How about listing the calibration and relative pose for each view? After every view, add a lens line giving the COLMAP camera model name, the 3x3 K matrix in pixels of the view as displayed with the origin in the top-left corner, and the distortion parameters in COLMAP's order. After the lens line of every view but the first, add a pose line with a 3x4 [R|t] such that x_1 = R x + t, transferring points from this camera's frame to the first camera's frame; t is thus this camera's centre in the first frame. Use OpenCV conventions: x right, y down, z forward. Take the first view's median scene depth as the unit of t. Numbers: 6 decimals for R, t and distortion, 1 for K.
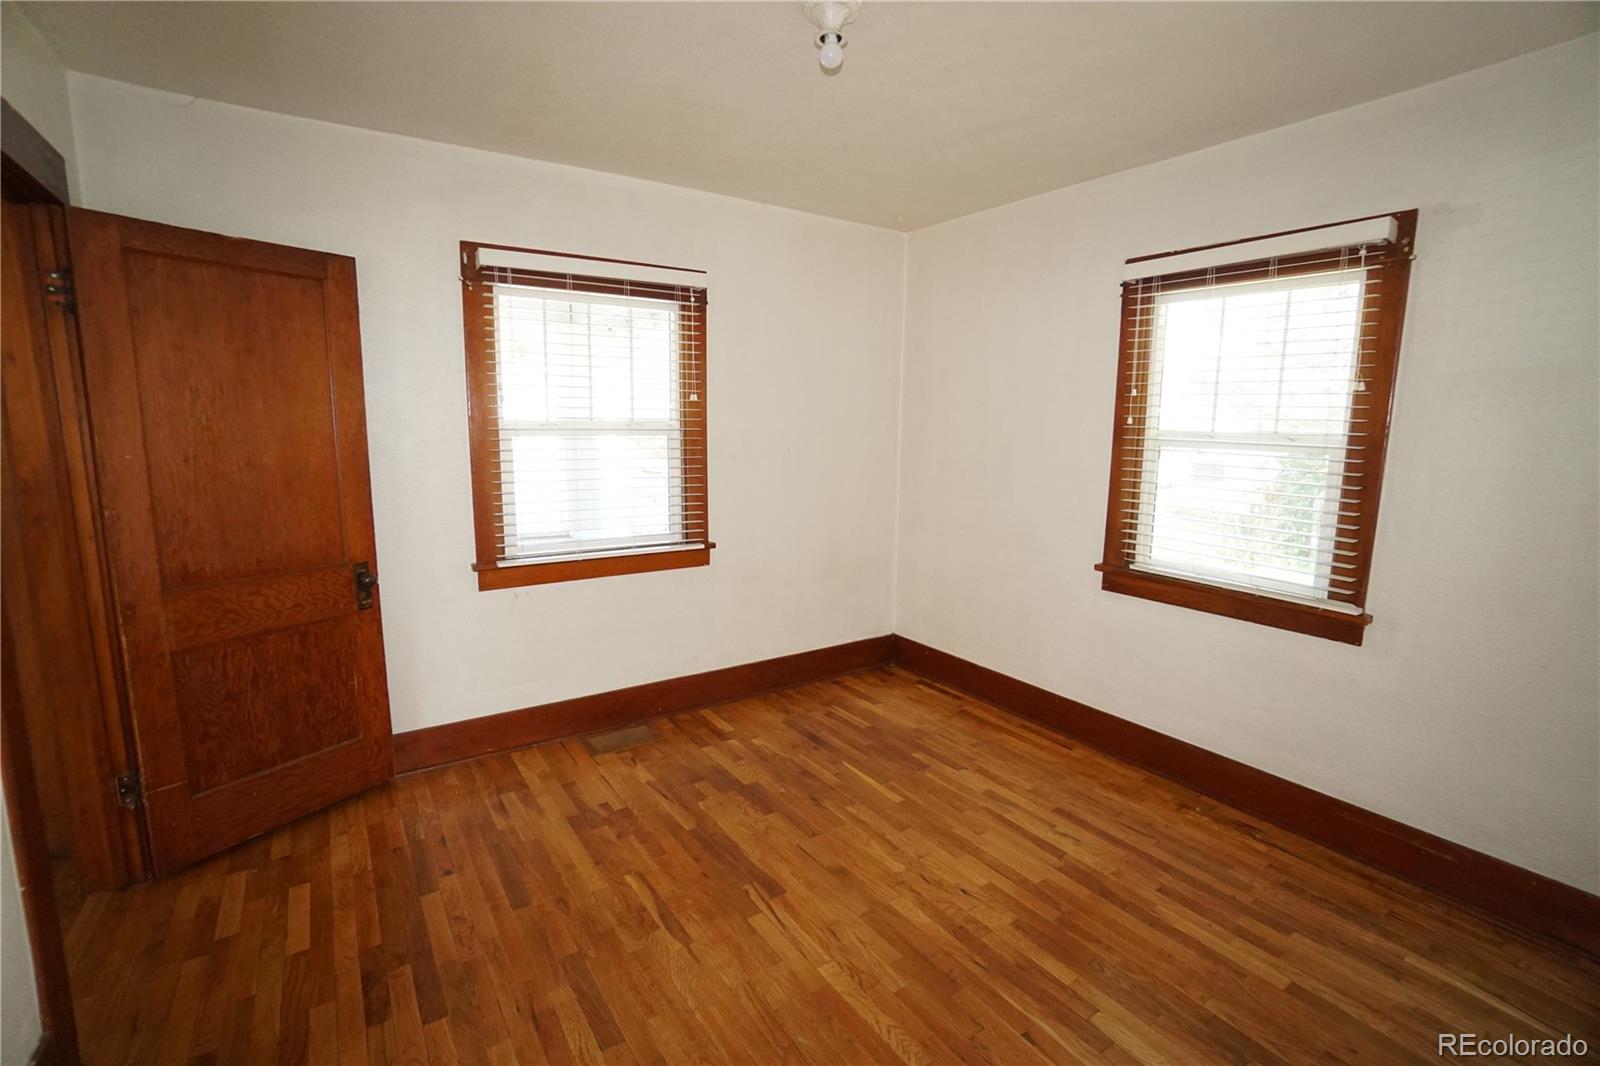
lens RADIAL K [[708.3, 0, 791.5], [0, 708.3, 528.8], [0, 0, 1]] dist [-0.063343, 0.024806]
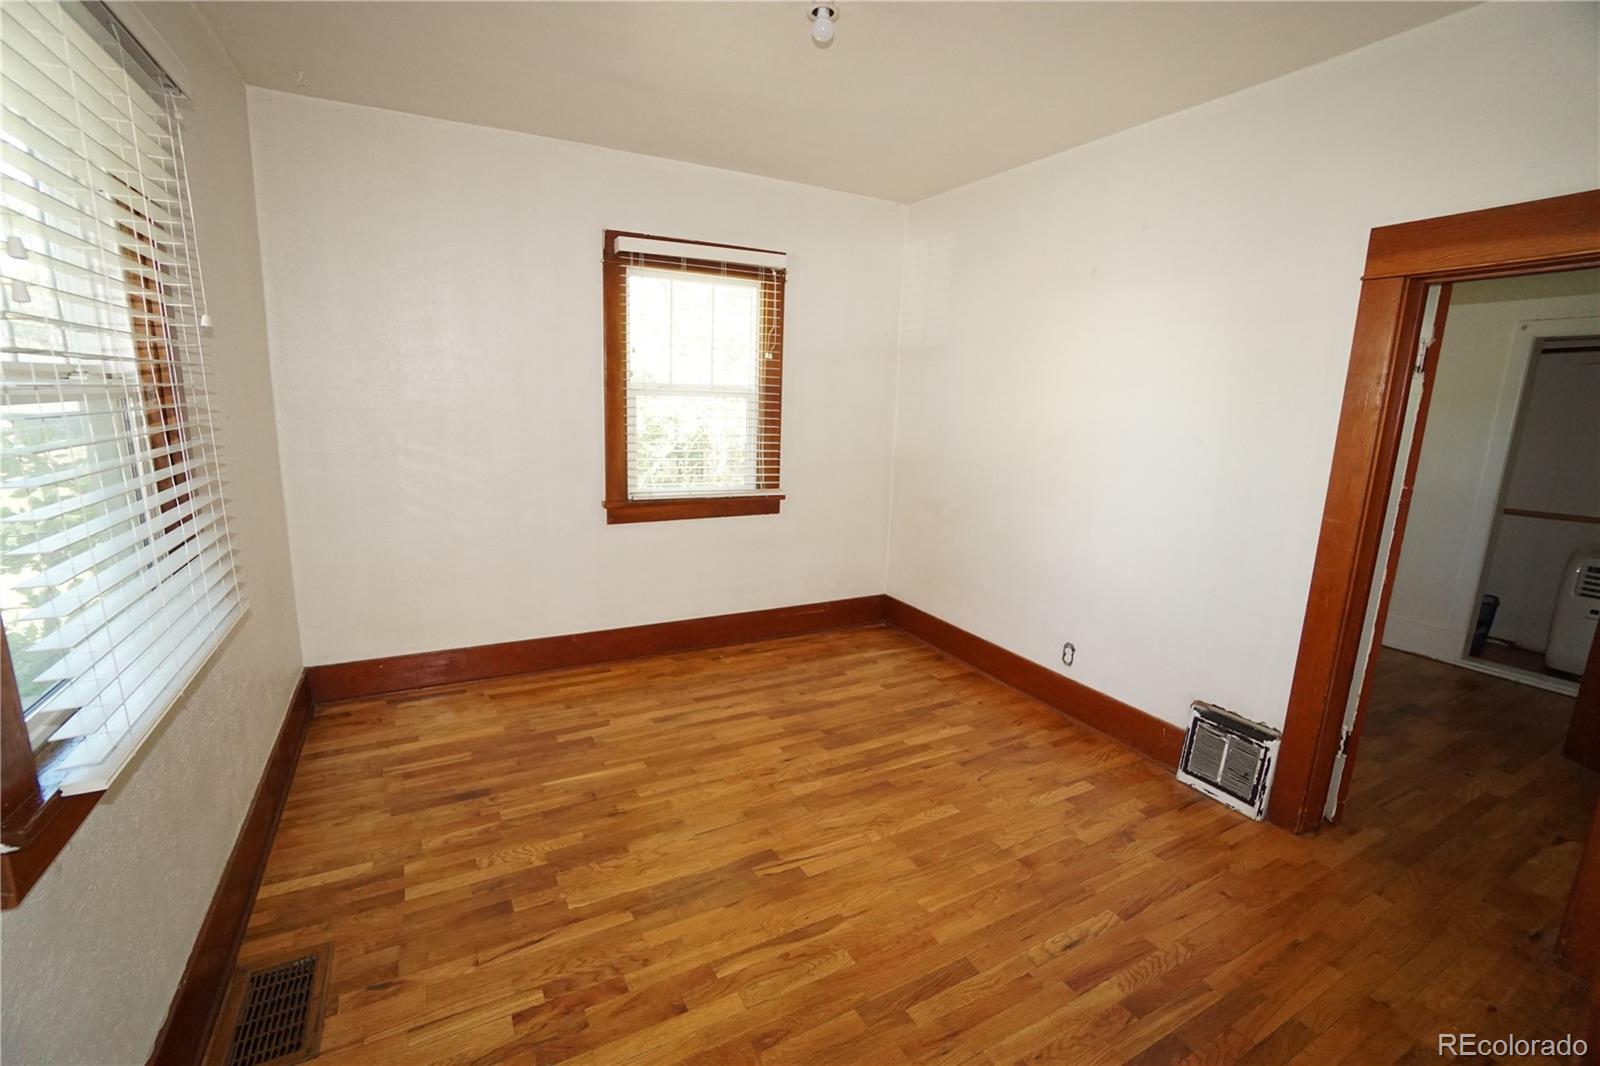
lens RADIAL K [[708.3, 0, 791.5], [0, 708.3, 528.8], [0, 0, 1]] dist [-0.063343, 0.024806]
pose [[0.102516, -0.203539, 0.973685, -0.762456], [0.122787, 0.973946, 0.190666, -0.104610], [-0.987124, 0.100010, 0.124837, 0.675204]]
